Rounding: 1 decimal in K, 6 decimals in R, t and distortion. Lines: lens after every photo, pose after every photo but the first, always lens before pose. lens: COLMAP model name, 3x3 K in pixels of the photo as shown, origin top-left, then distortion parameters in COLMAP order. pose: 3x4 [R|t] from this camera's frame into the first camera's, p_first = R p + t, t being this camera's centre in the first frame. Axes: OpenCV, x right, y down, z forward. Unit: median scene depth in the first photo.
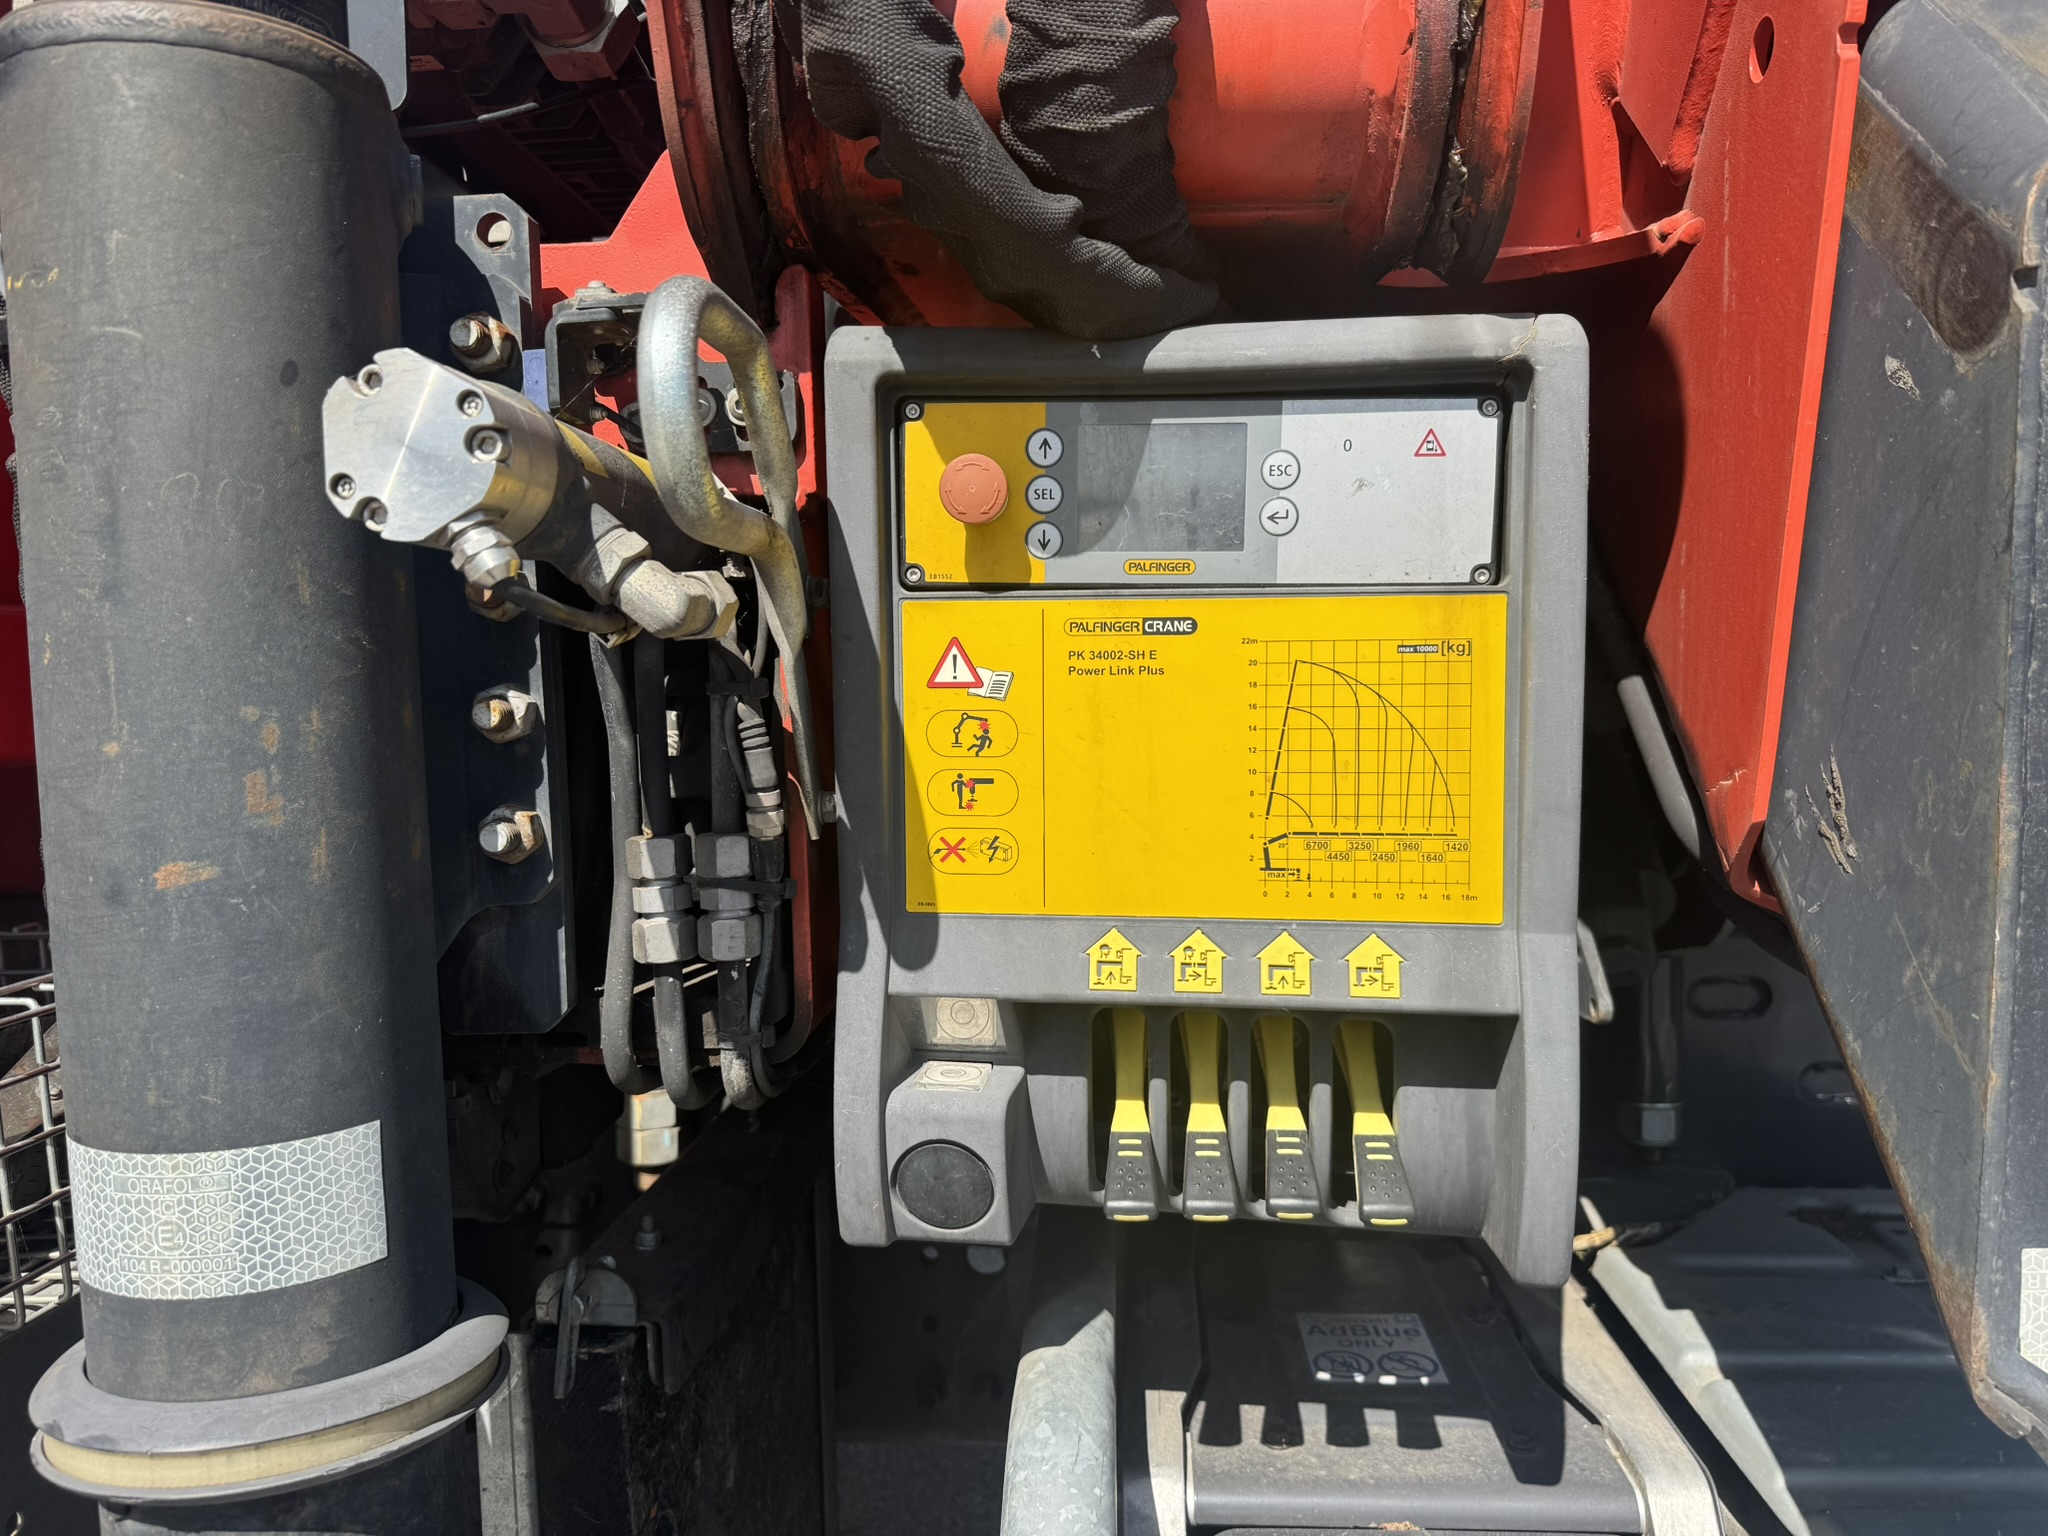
lens RADIAL K [[1422.5, 0, 1024.0], [0, 1422.5, 768.0], [0, 0, 1]] dist [0.044076, -0.063803]
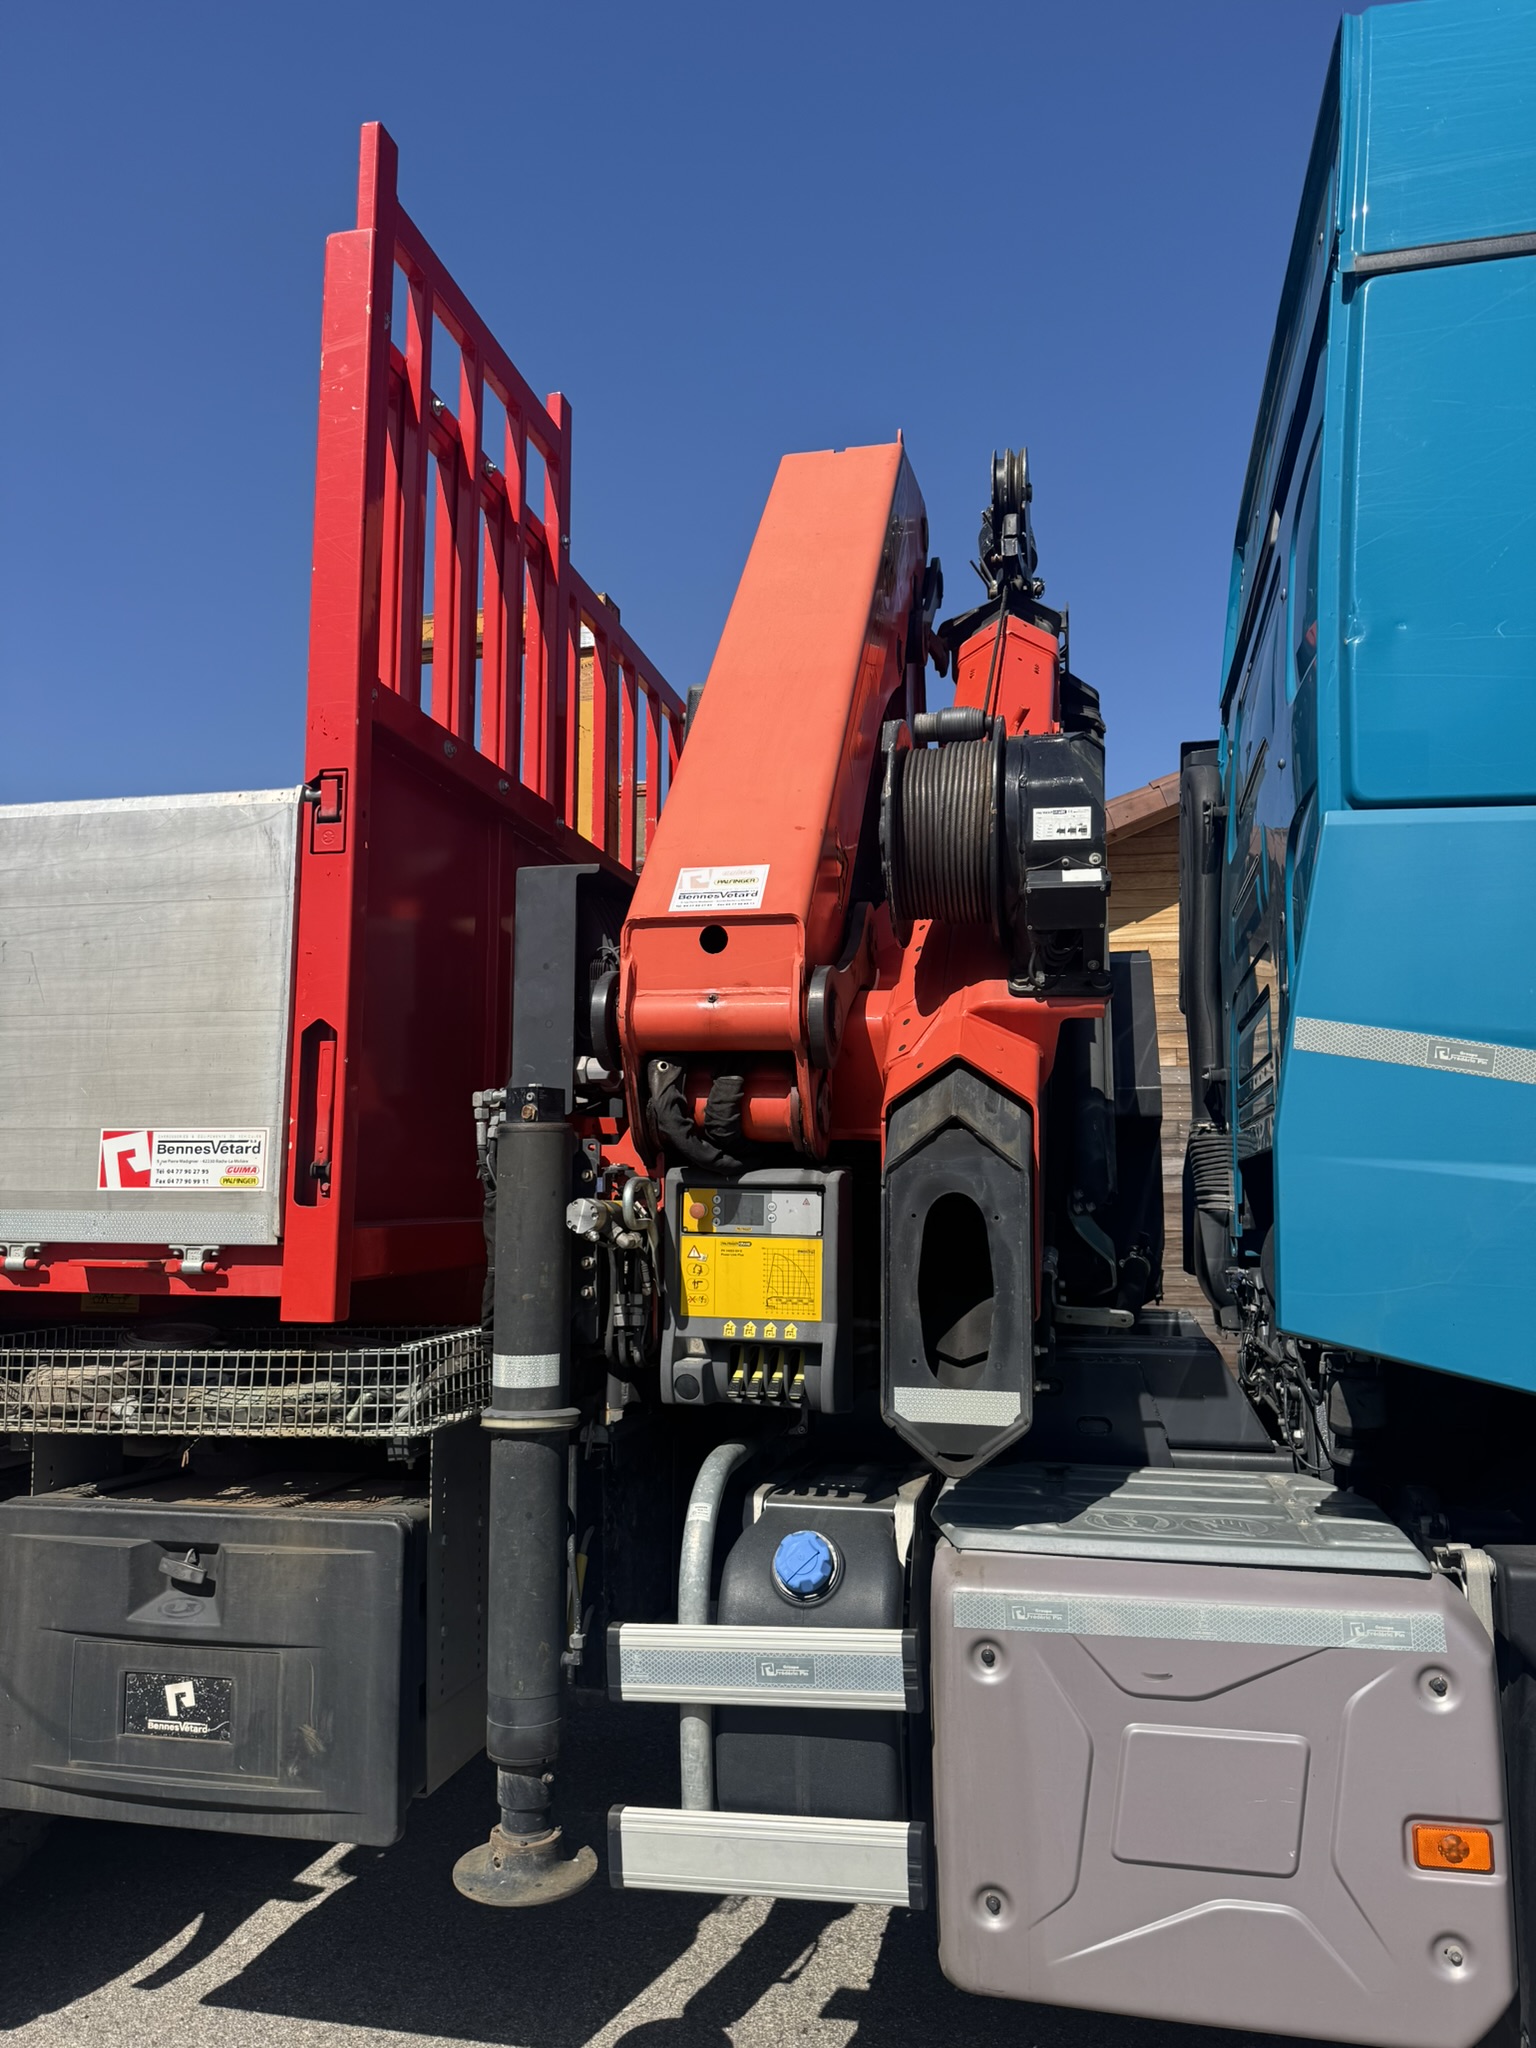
lens RADIAL K [[1422.5, 0, 780.3], [0, 1422.5, 963.1], [0, 0, 1]] dist [0.044076, -0.063803]
pose [[0.989506, -0.006047, -0.144367, 0.799183], [-0.025590, 0.975996, -0.216281, -0.004780], [0.142209, 0.217706, 0.965599, -3.123268]]
